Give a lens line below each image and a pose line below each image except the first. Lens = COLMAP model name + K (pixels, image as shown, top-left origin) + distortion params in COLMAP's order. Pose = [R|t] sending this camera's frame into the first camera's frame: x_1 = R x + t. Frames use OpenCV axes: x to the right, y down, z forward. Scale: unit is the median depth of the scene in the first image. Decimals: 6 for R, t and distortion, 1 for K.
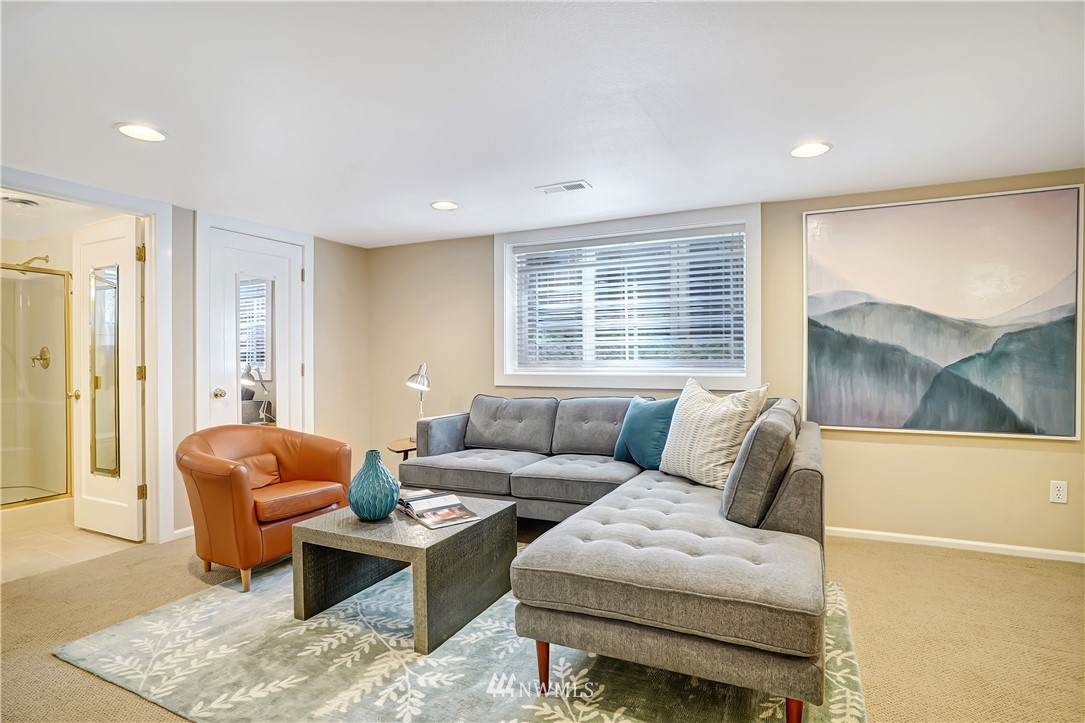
lens RADIAL K [[520.4, 0, 542.5], [0, 520.4, 361.5], [0, 0, 1]] dist [-0.062224, 0.027710]
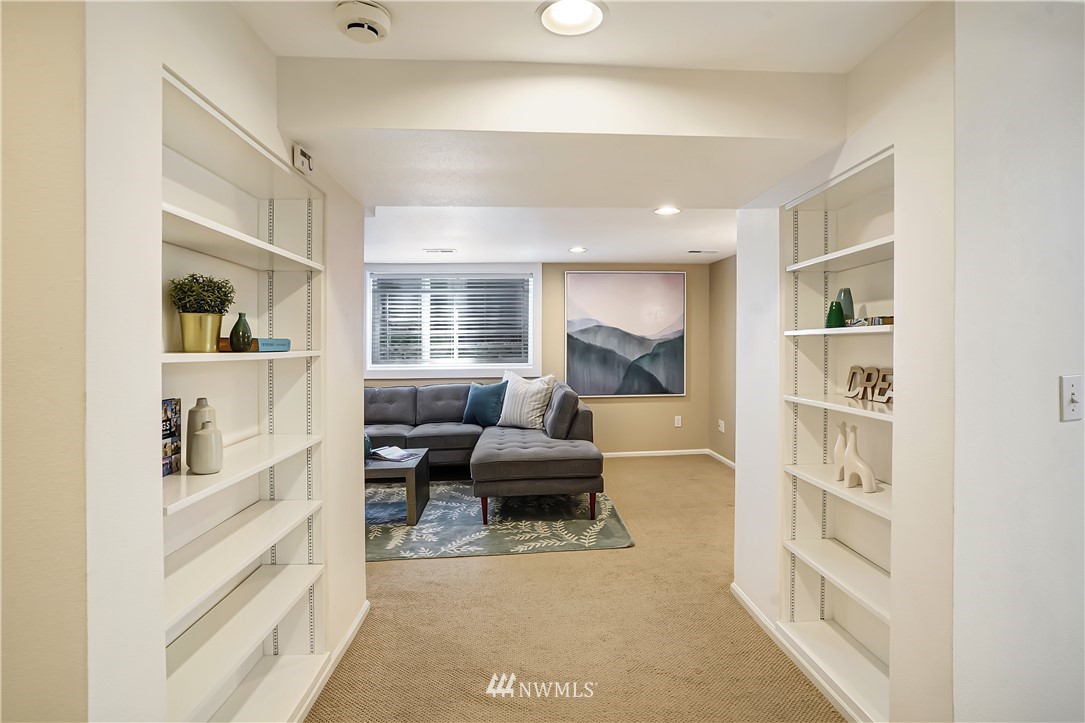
lens RADIAL K [[559.2, 0, 537.9], [0, 559.2, 355.9], [0, 0, 1]] dist [-0.052488, 0.020849]
pose [[0.866651, -0.015315, 0.498679, -0.538750], [0.008929, 0.999845, 0.015188, -0.041406], [-0.498835, -0.008710, 0.866653, -0.616641]]
